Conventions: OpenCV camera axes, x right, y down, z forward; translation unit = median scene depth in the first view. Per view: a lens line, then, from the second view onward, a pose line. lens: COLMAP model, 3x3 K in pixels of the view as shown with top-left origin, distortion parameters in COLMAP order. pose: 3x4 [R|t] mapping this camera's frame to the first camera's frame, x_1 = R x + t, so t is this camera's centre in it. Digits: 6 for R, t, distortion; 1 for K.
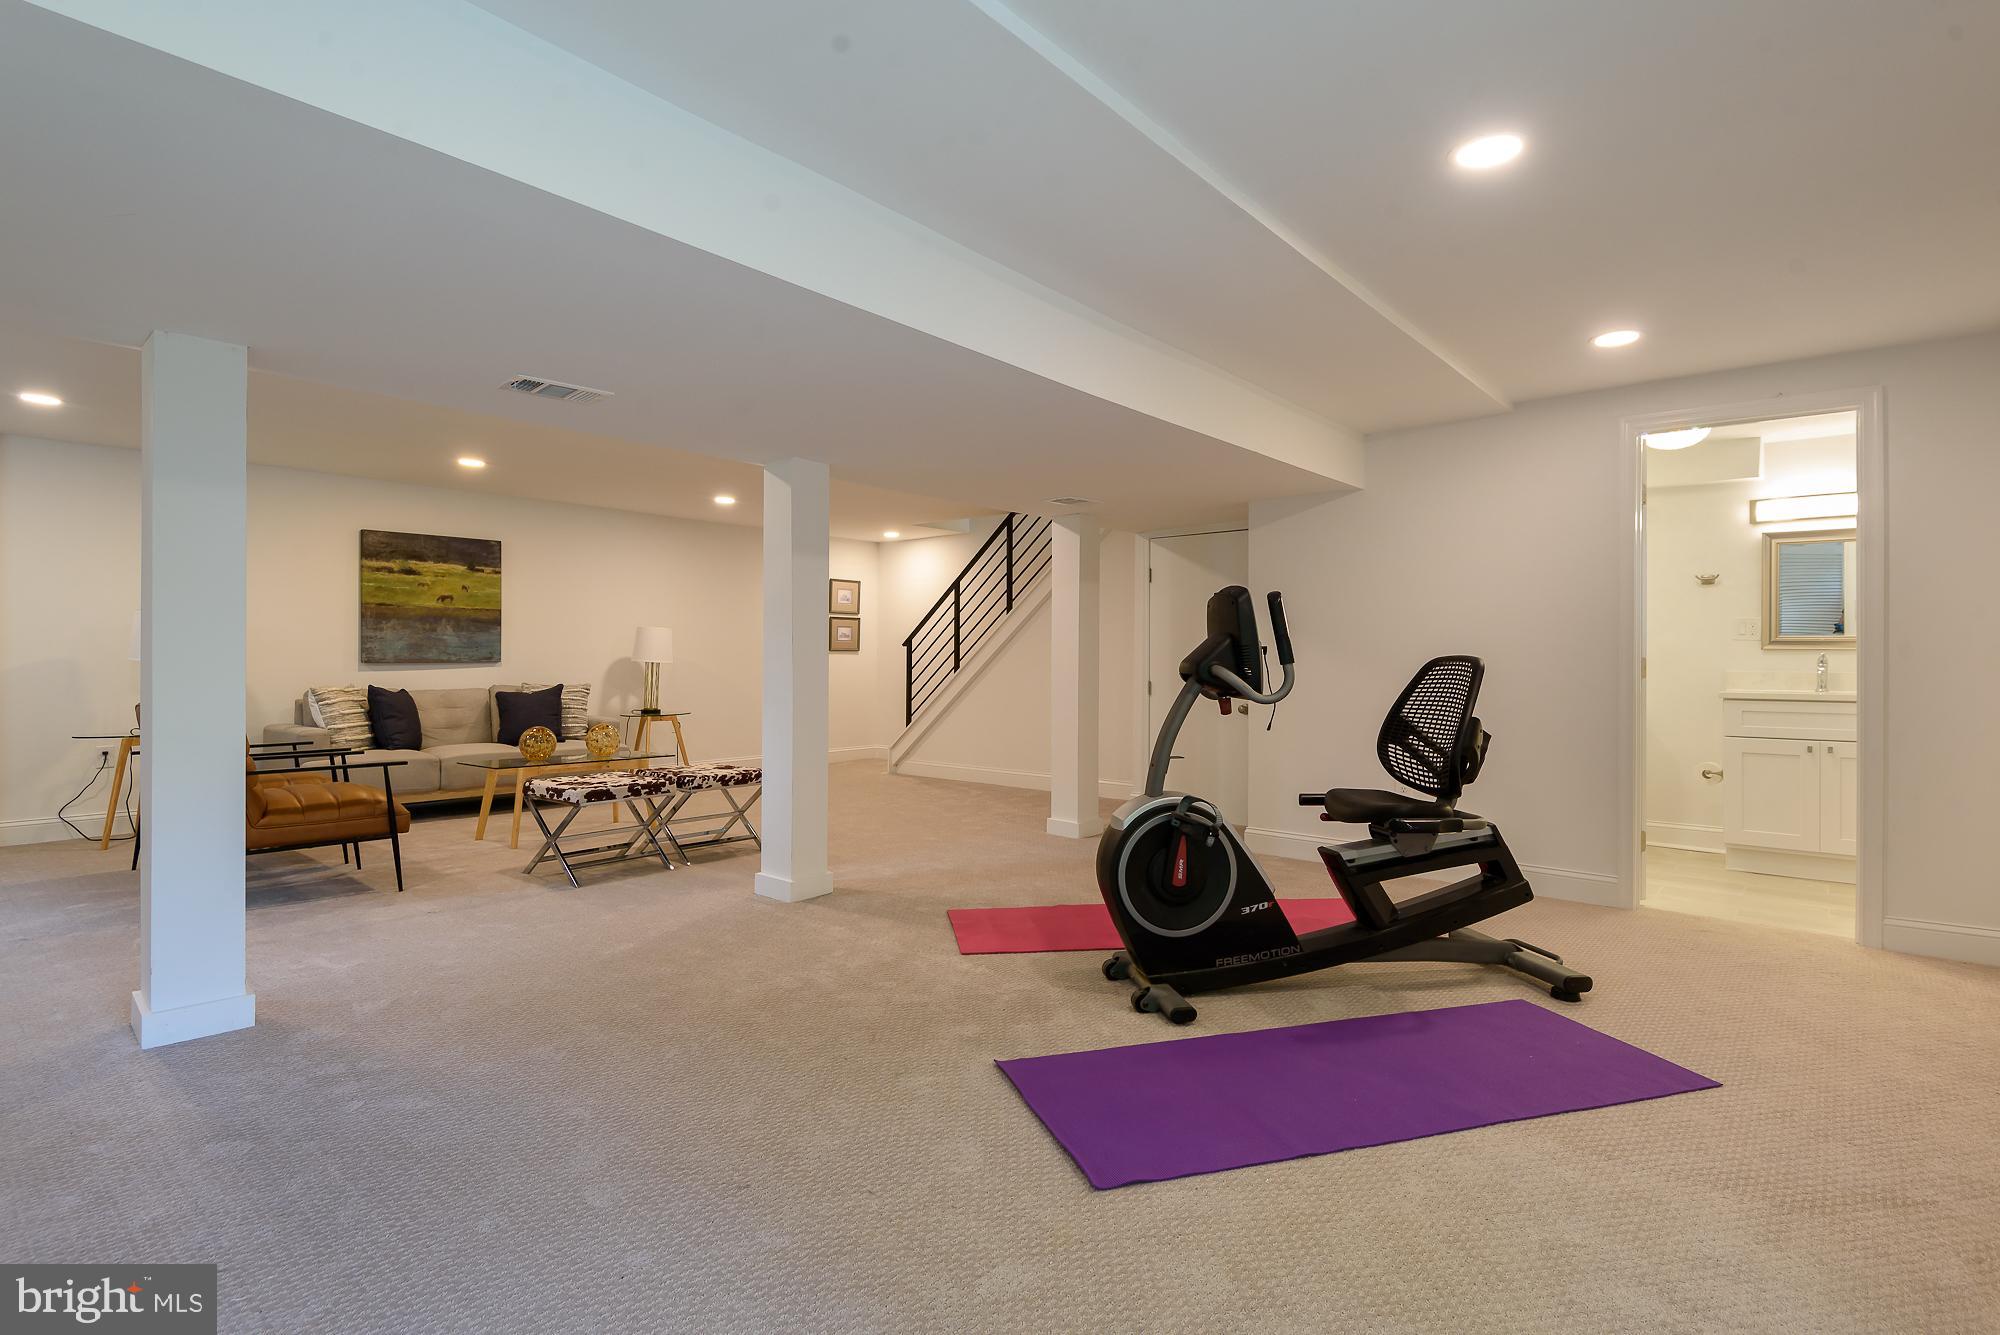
lens RADIAL K [[947.8, 0, 986.1], [0, 947.8, 652.6], [0, 0, 1]] dist [0.000459, -0.000313]
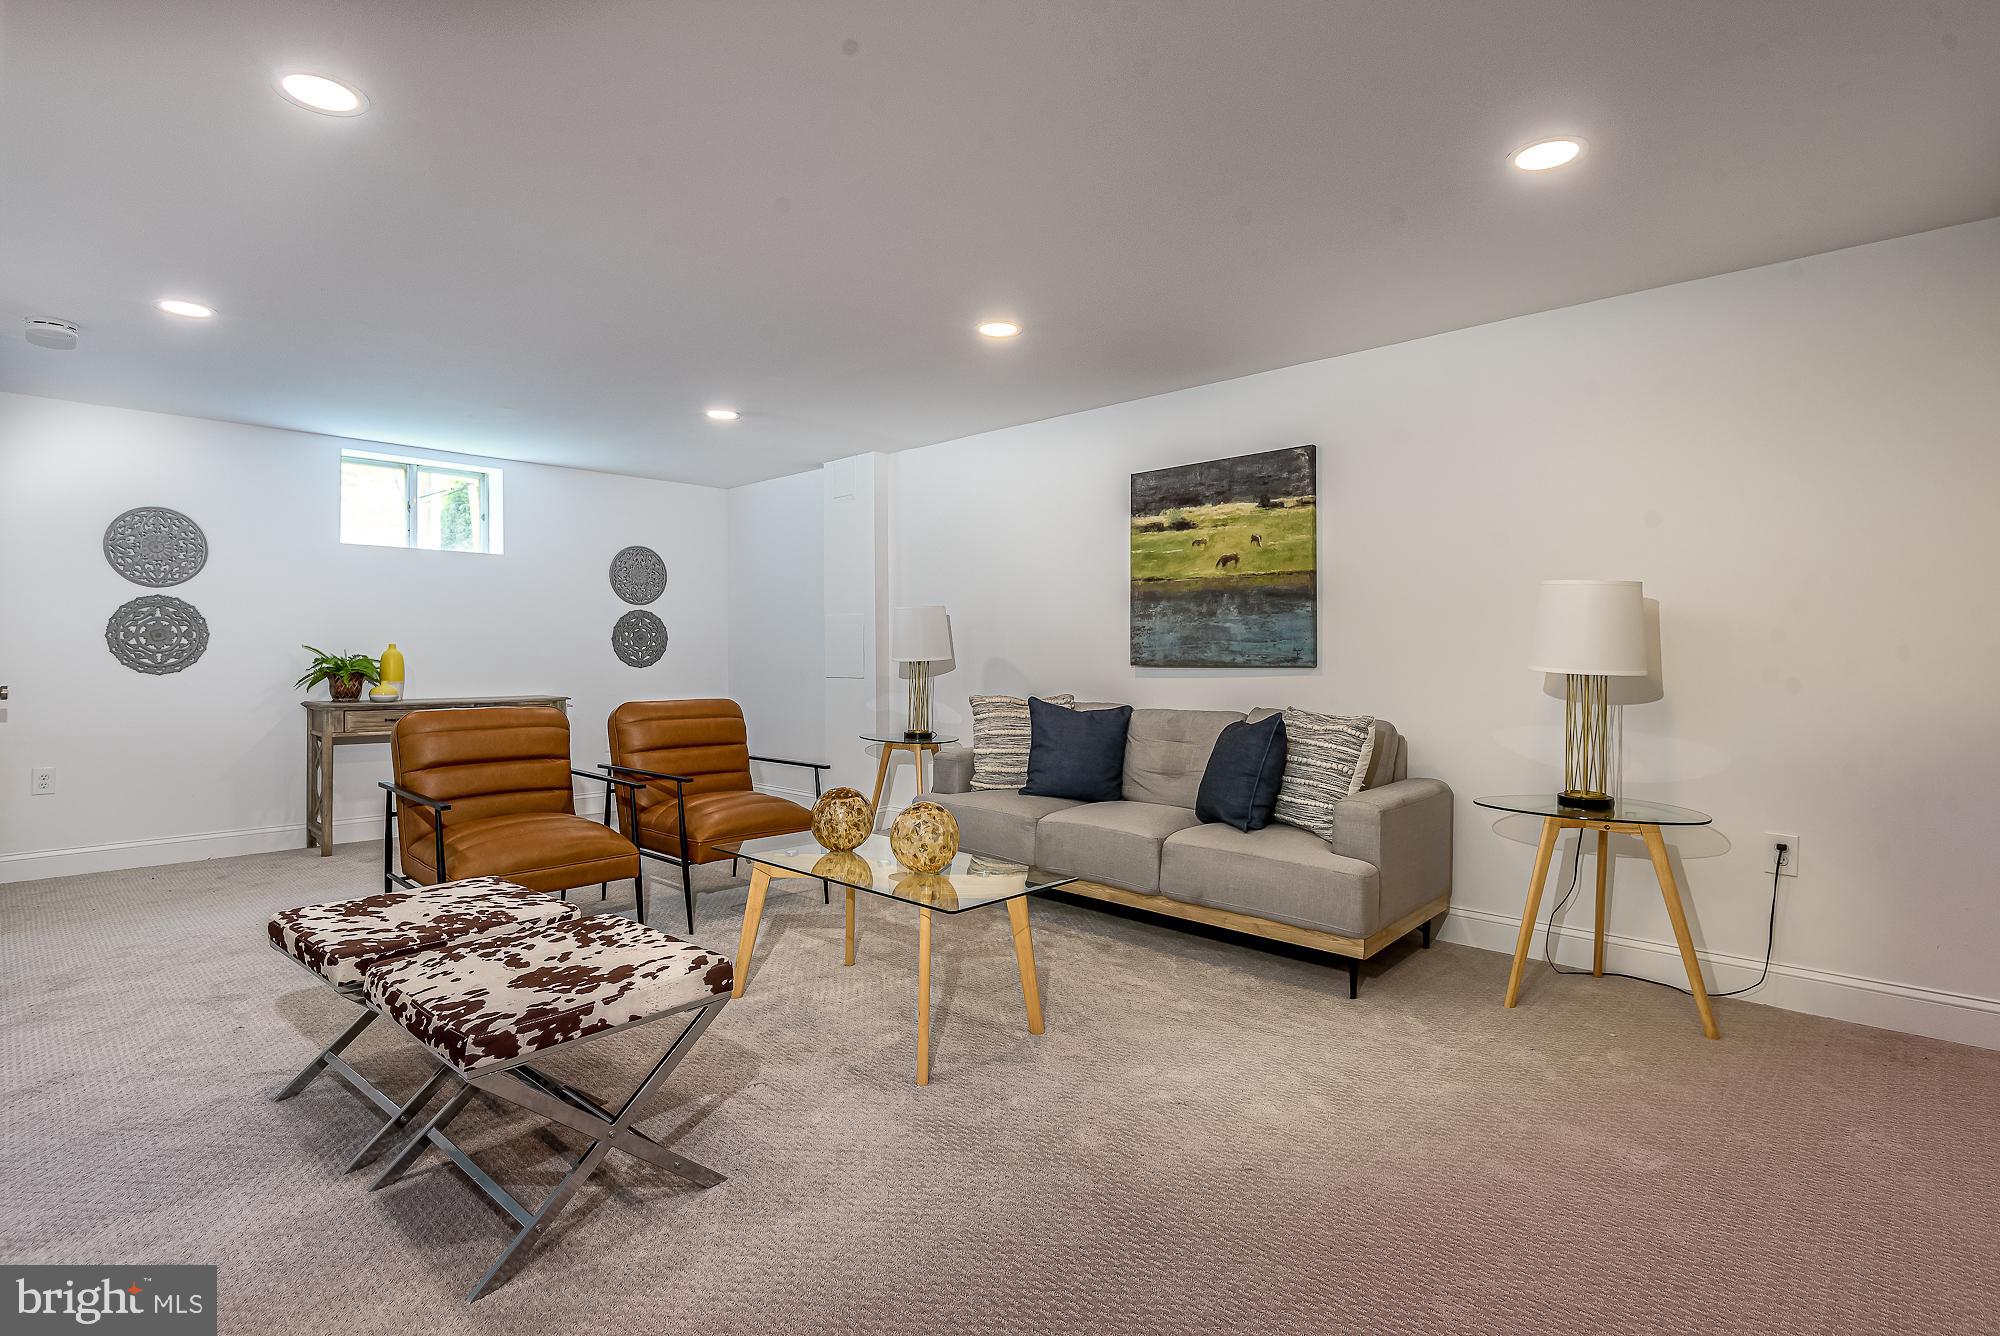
lens RADIAL K [[947.8, 0, 986.1], [0, 947.8, 653.1], [0, 0, 1]] dist [0.000459, -0.000313]
pose [[-0.039198, -0.003680, -0.999225, 0.041513], [0.002512, 0.999990, -0.003782, 0.003895], [0.999228, -0.002658, -0.039188, 0.879182]]
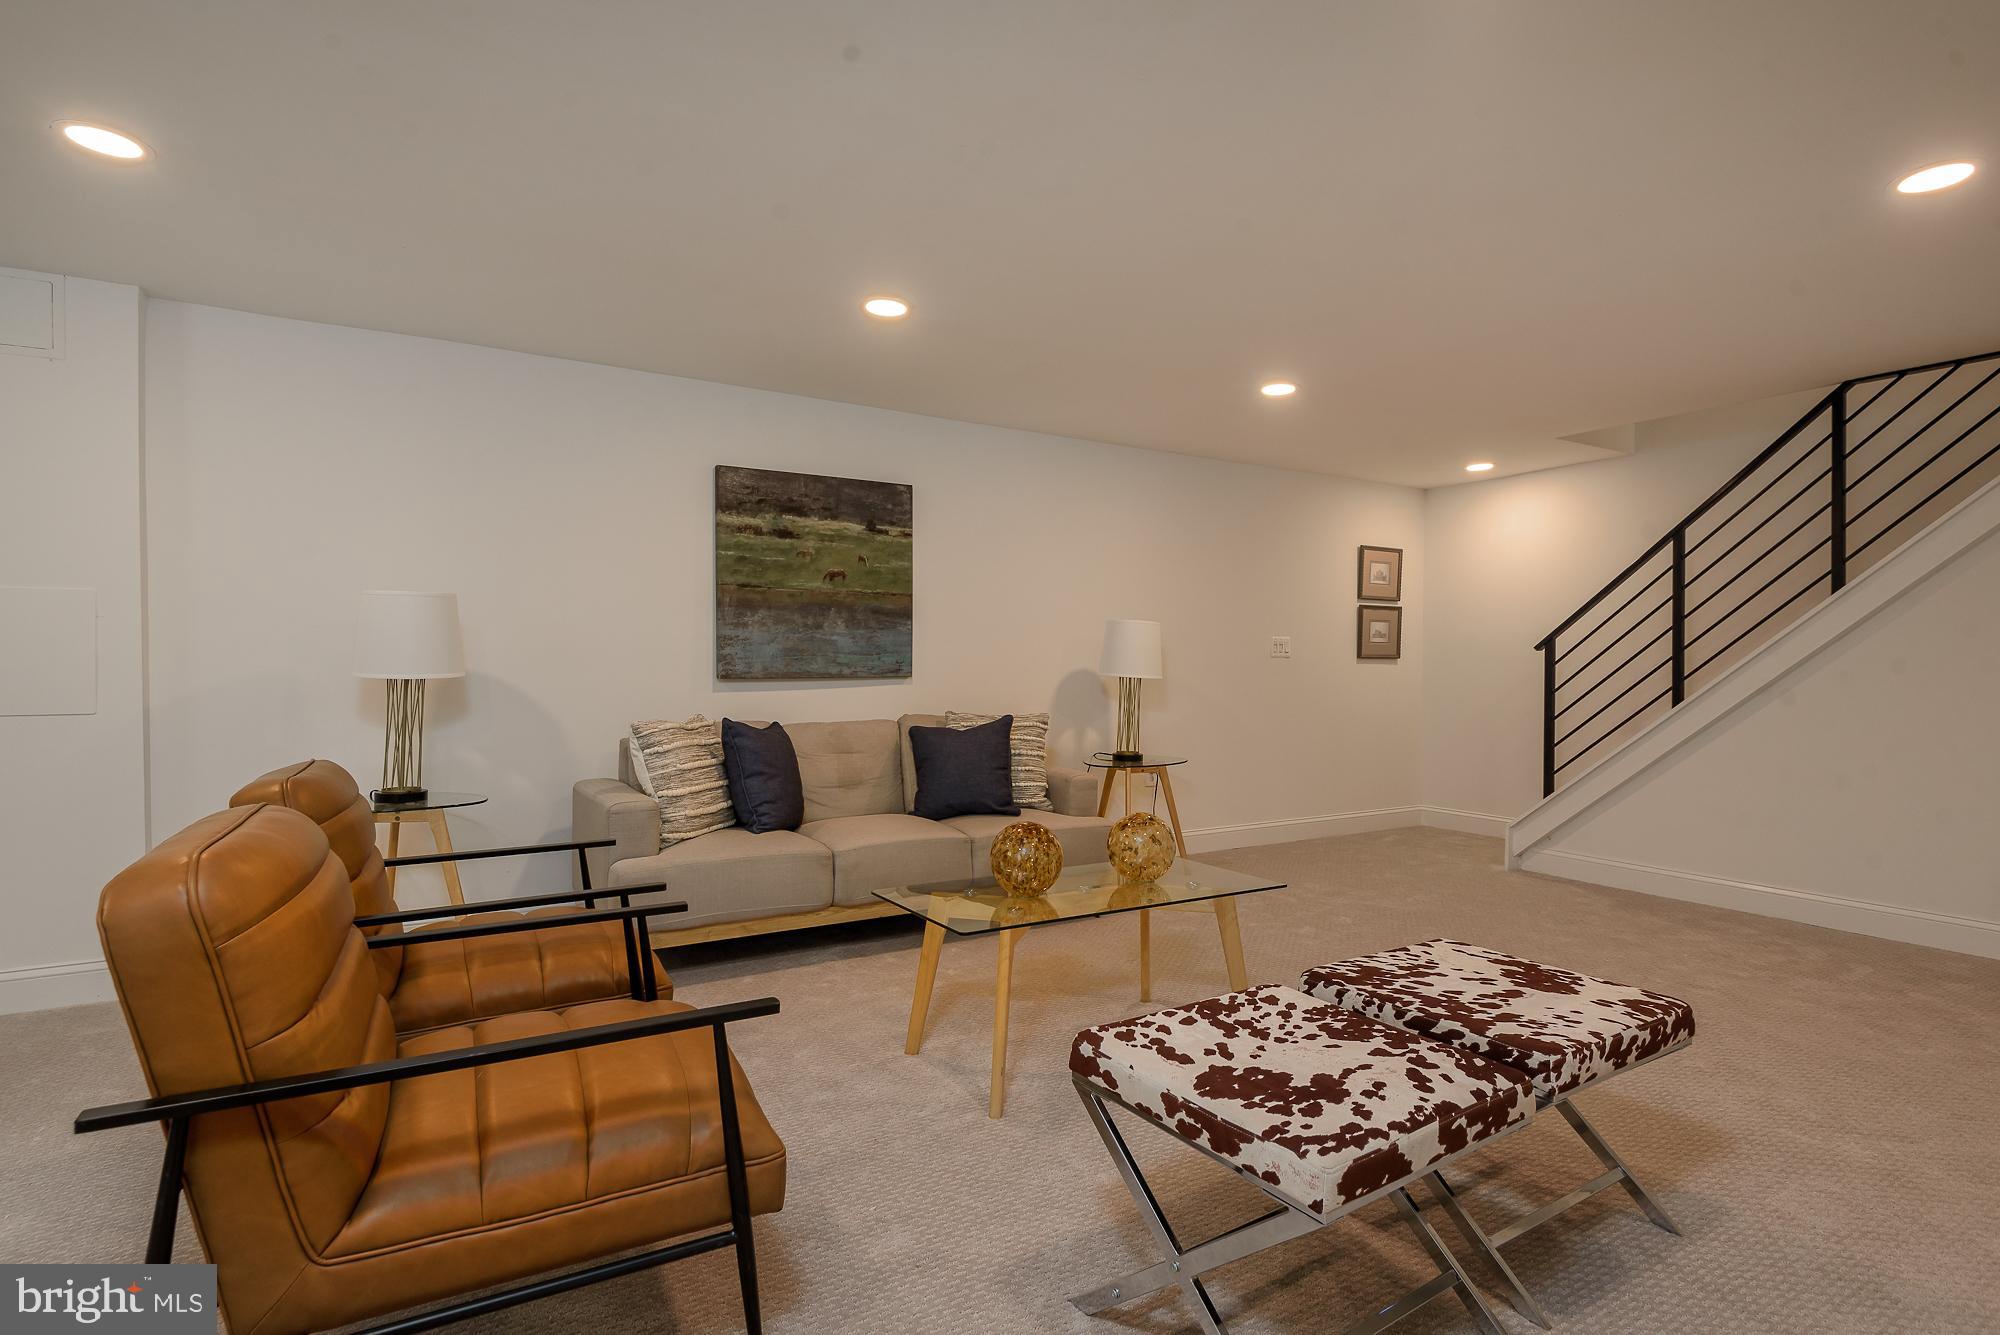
lens RADIAL K [[947.5, 0, 1000.0], [0, 947.5, 667.5], [0, 0, 1]] dist [0.024388, -0.000325]
pose [[0.947459, 0.004774, -0.319841, -0.267932], [-0.001300, 0.999938, 0.011074, -0.003630], [0.319874, -0.010077, 0.947407, 0.442971]]
